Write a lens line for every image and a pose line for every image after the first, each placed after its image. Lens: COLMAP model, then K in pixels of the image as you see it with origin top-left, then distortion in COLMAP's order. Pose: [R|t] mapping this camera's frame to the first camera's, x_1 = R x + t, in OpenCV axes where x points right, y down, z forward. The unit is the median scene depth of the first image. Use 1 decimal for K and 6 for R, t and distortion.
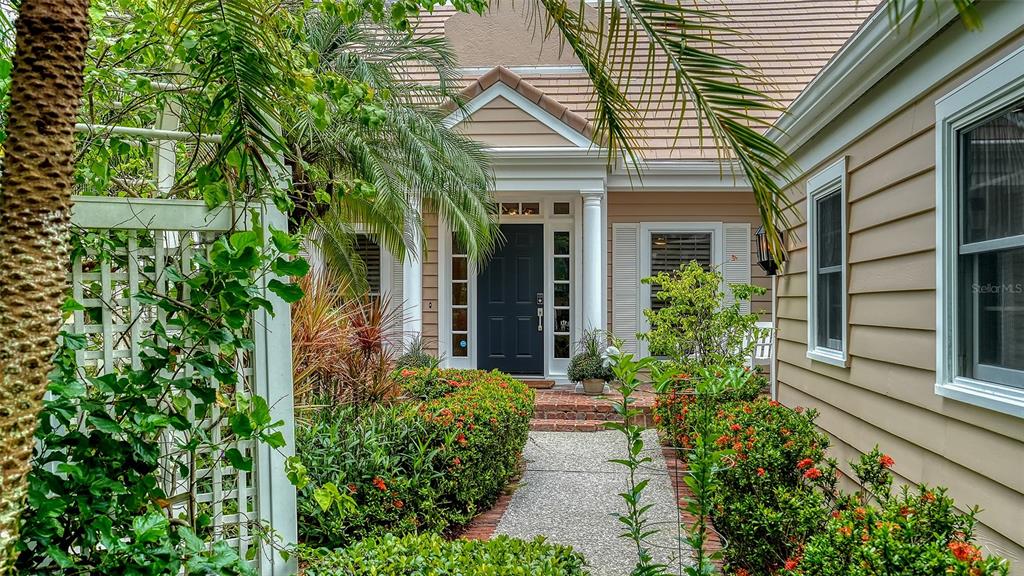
lens RADIAL K [[1066.1, 0, 512.0], [0, 1066.1, 288.0], [0, 0, 1]] dist [0.000185, -0.000095]
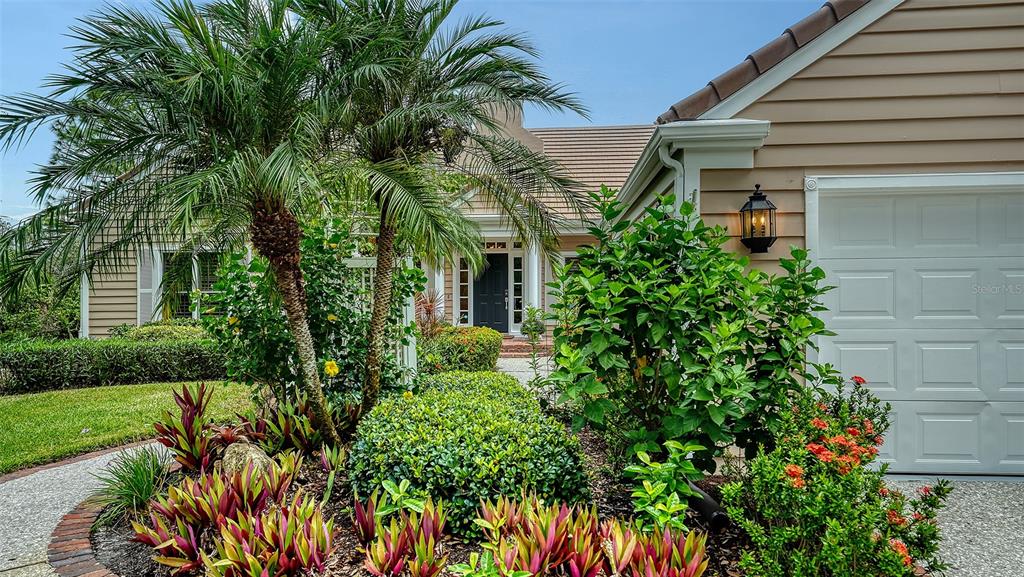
lens RADIAL K [[726.9, 0, 512.0], [0, 726.9, 288.5], [0, 0, 1]] dist [0.000365, 0.000044]
pose [[0.999563, -0.001420, 0.029540, -0.002099], [0.001364, 0.999997, 0.001909, 0.000510], [-0.029543, -0.001868, 0.999562, -0.332310]]
